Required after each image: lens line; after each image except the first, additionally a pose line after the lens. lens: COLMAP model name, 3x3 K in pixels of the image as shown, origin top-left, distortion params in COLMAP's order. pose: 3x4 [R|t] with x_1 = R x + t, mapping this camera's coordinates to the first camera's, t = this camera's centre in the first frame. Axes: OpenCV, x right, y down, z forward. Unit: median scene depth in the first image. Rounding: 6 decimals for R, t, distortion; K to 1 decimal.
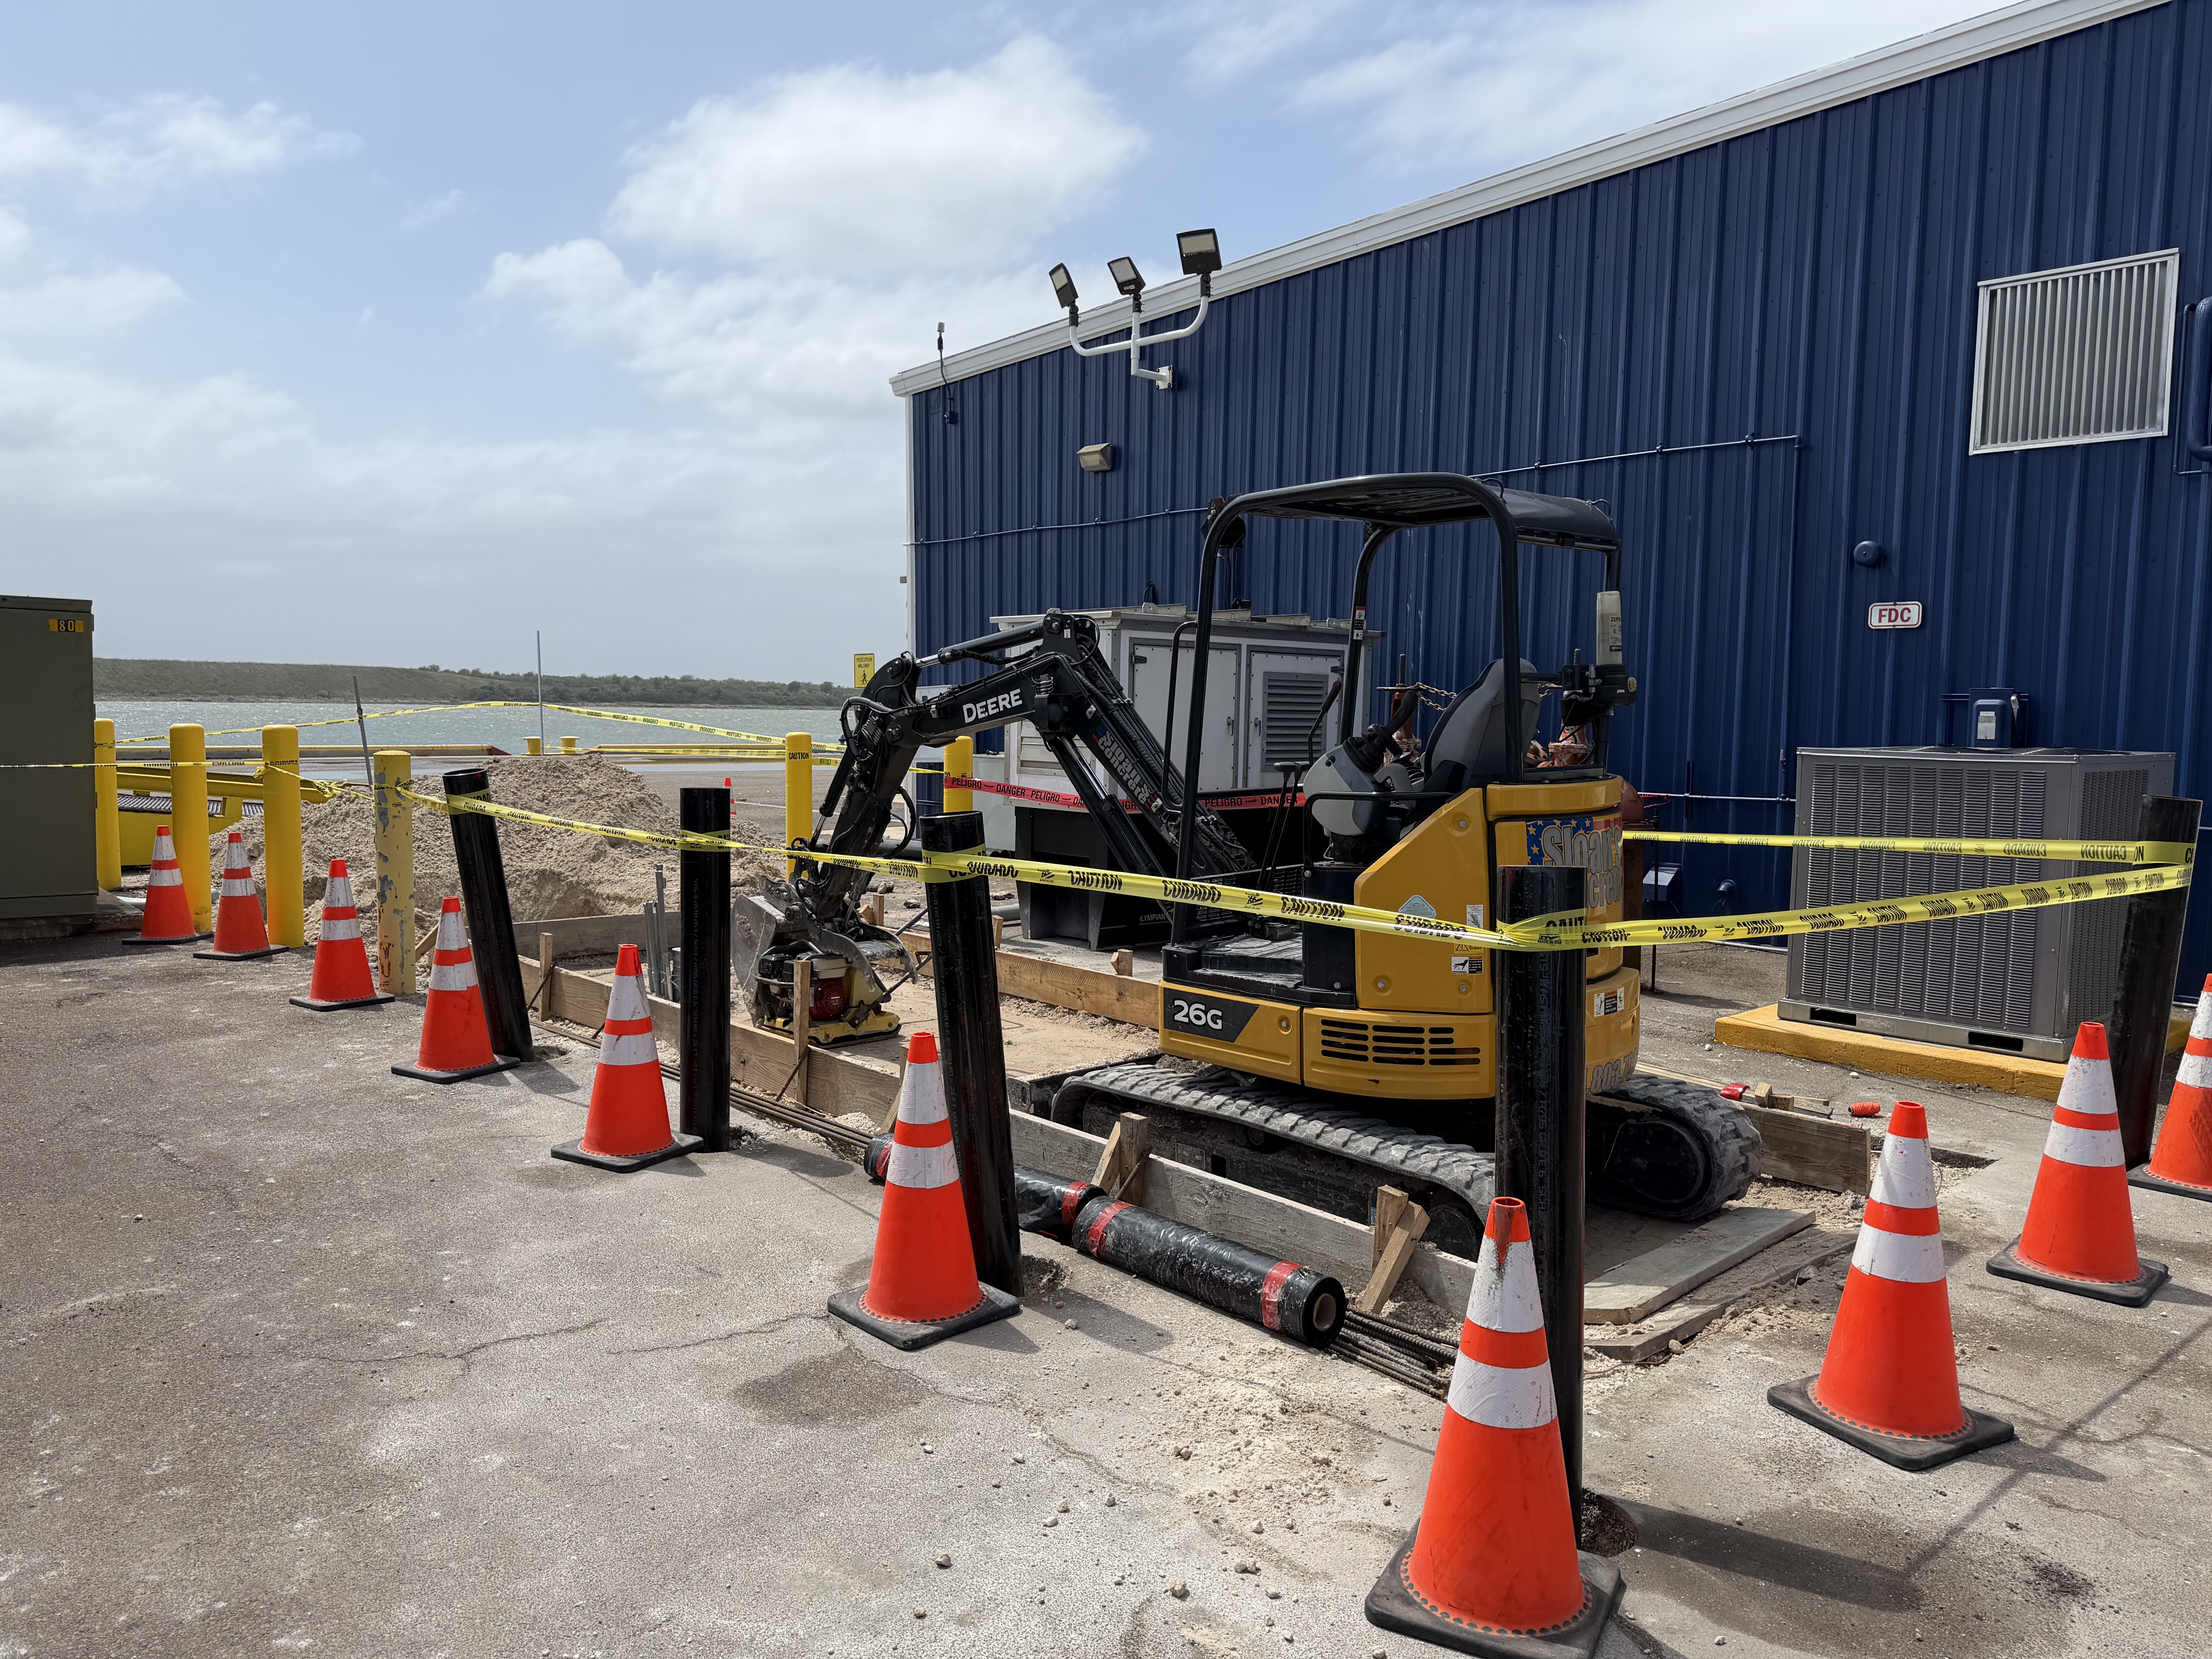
lens RADIAL K [[1541.4, 0, 1105.2], [0, 1541.4, 875.4], [0, 0, 1]] dist [0.011059, -0.017427]
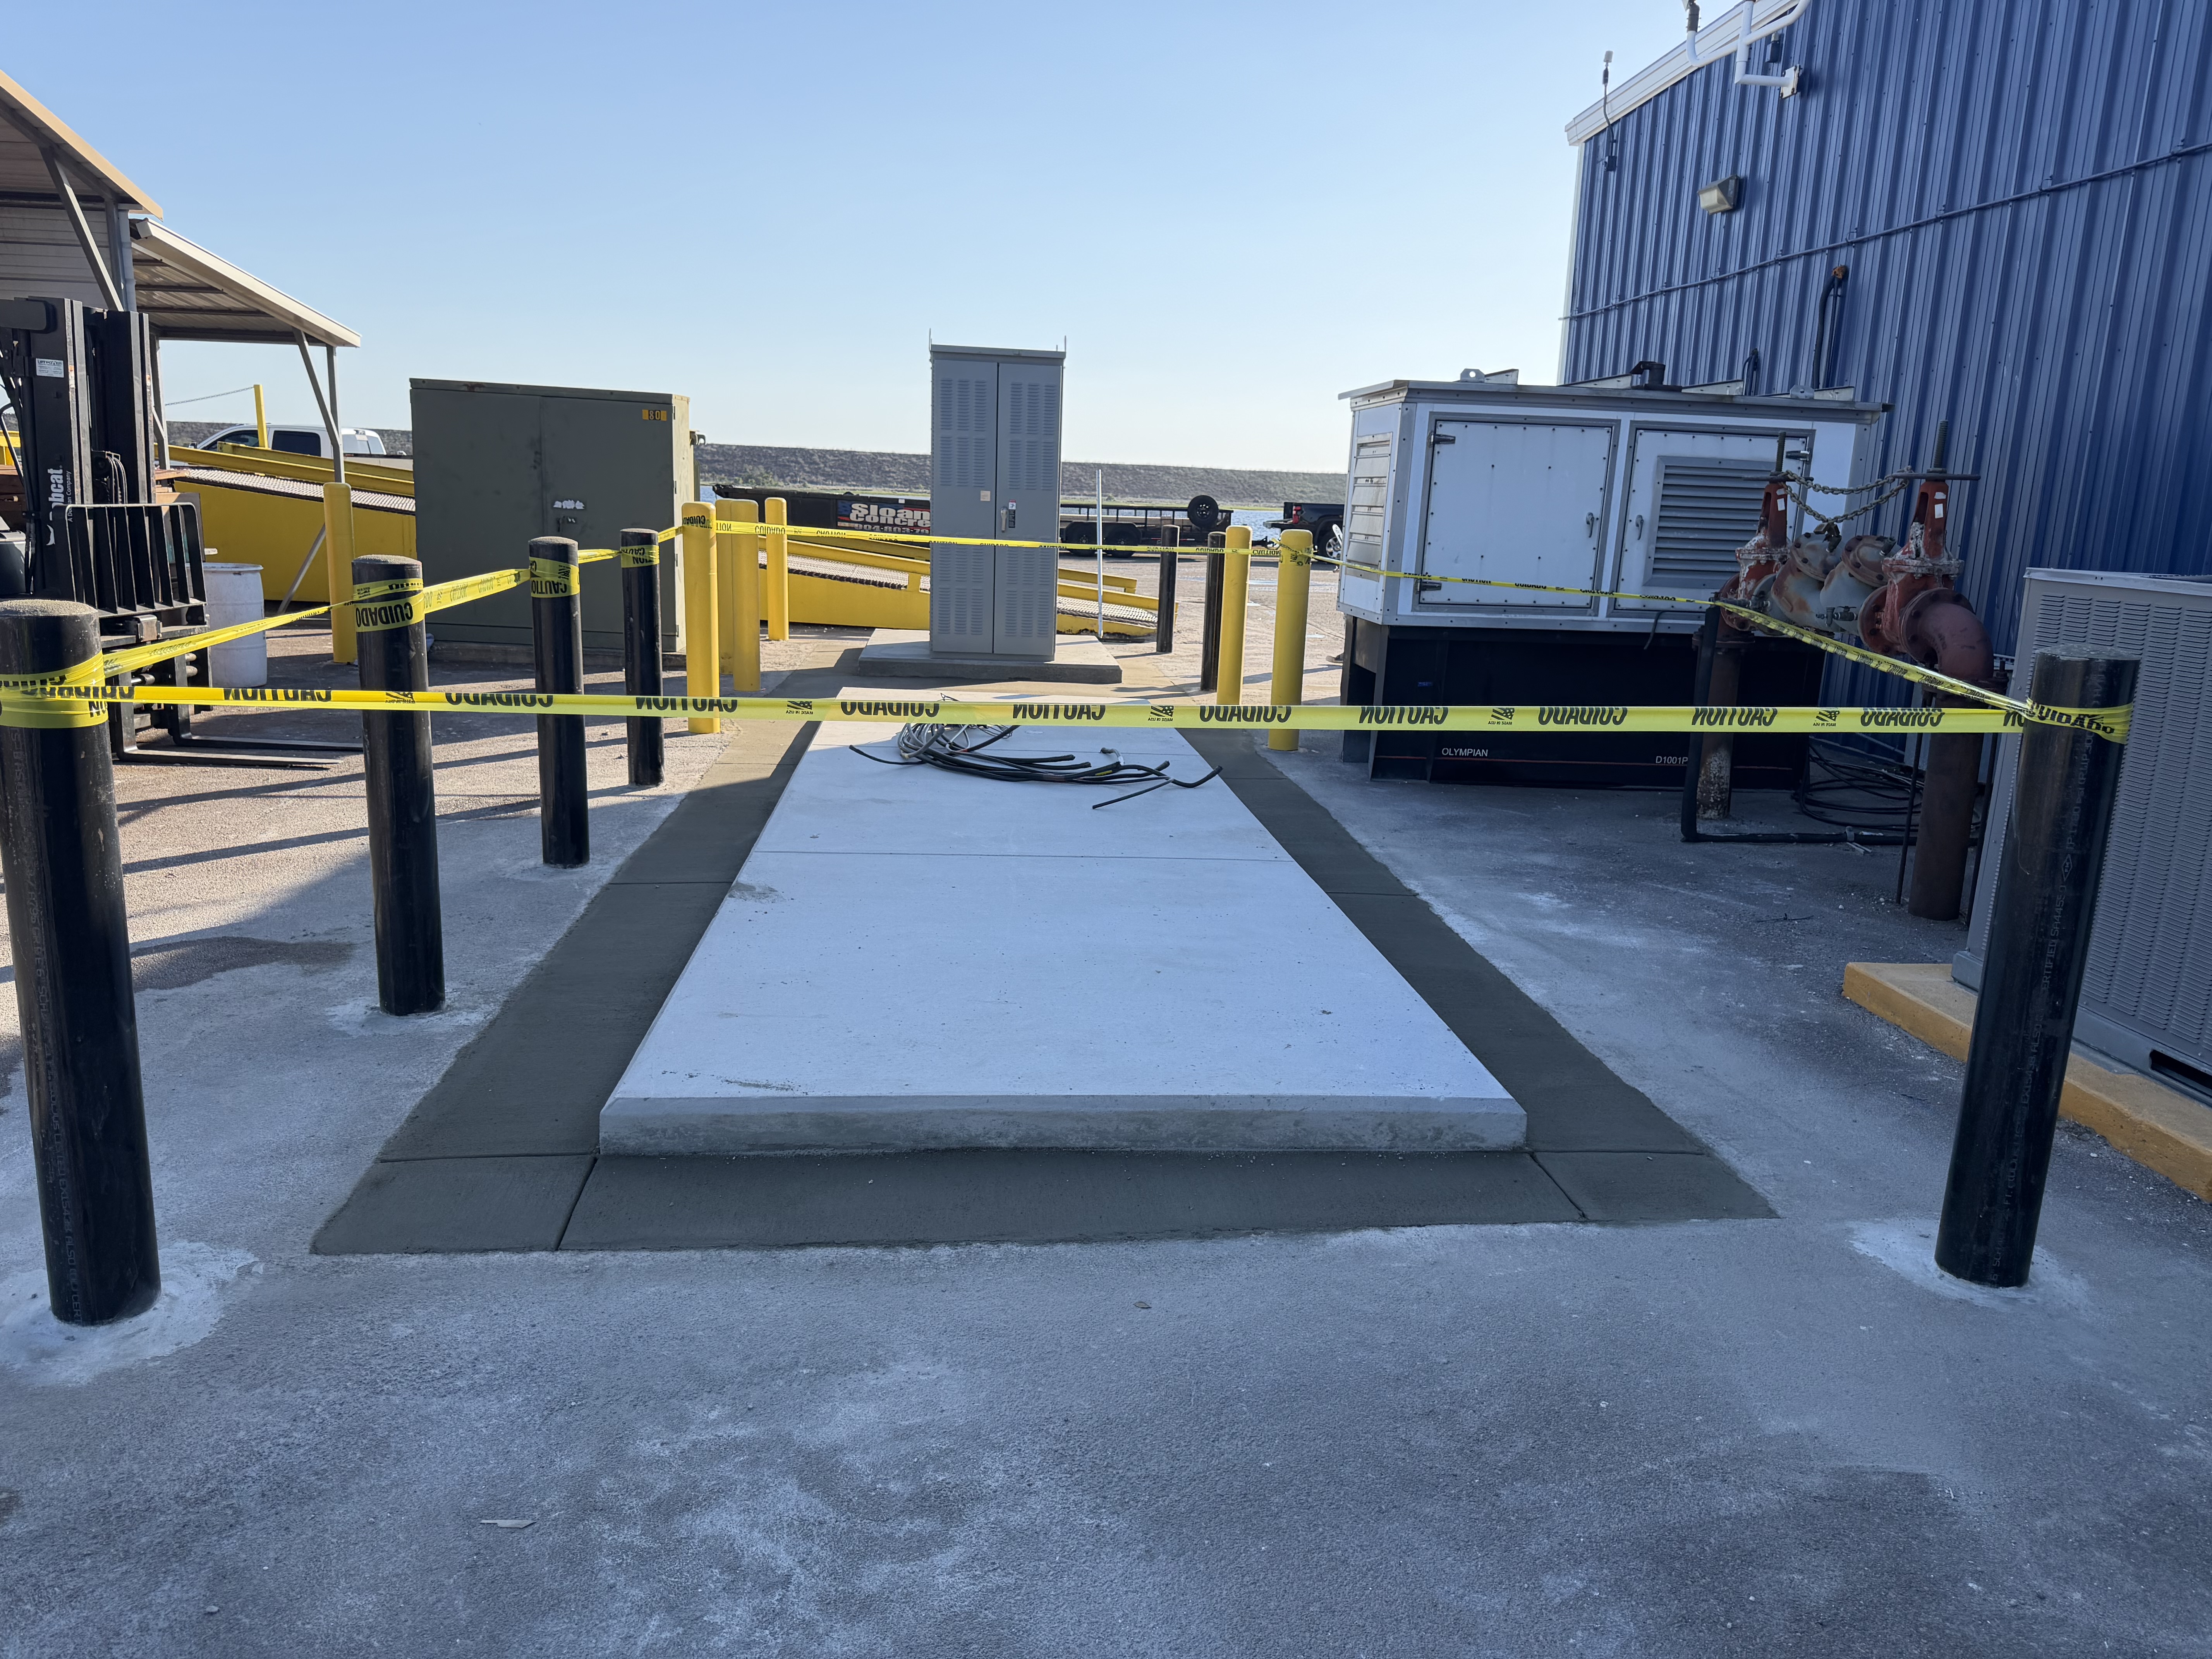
lens RADIAL K [[1541.4, 0, 1097.0], [0, 1541.4, 830.9], [0, 0, 1]] dist [0.011059, -0.017427]
pose [[0.792280, 0.146053, -0.592420, 0.314434], [-0.089262, 0.988227, 0.124259, -0.013079], [0.603593, -0.045567, 0.795989, 0.161959]]
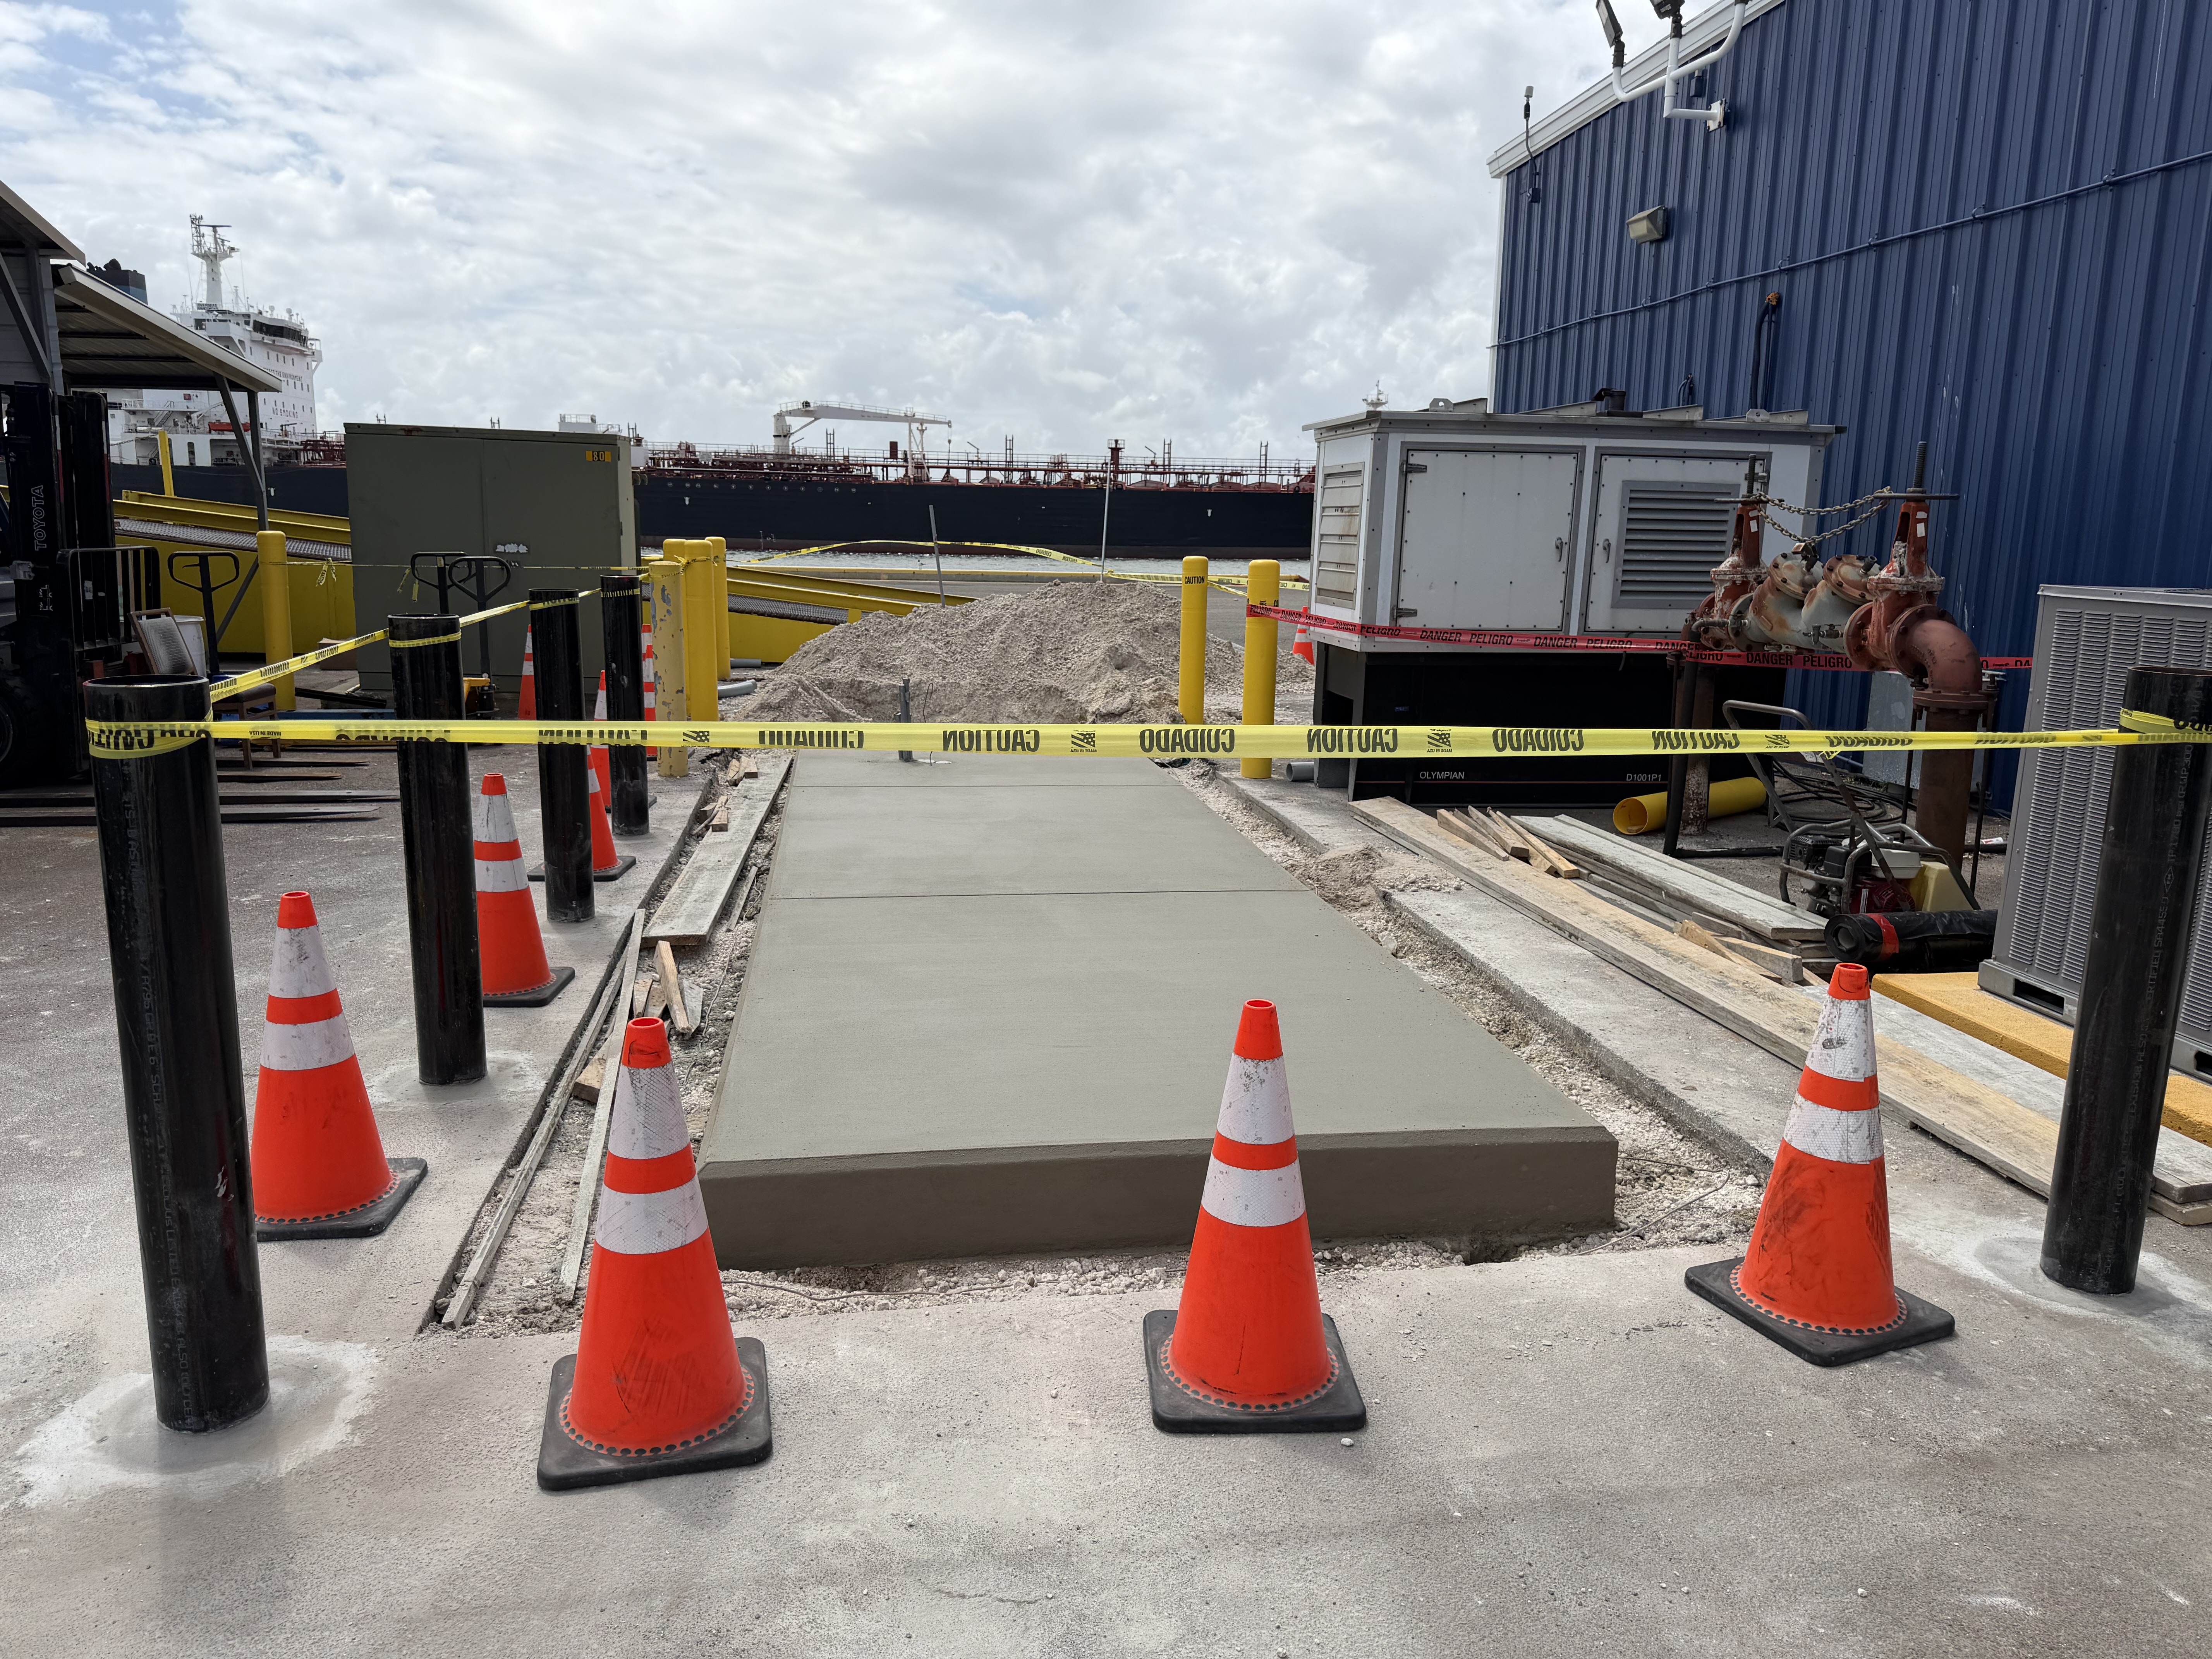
lens RADIAL K [[1541.4, 0, 1091.6], [0, 1541.4, 827.8], [0, 0, 1]] dist [0.011059, -0.017427]
pose [[0.827425, 0.109402, -0.550817, 0.285393], [-0.065043, 0.992909, 0.099504, -0.012507], [0.557798, -0.046505, 0.828673, 0.145516]]
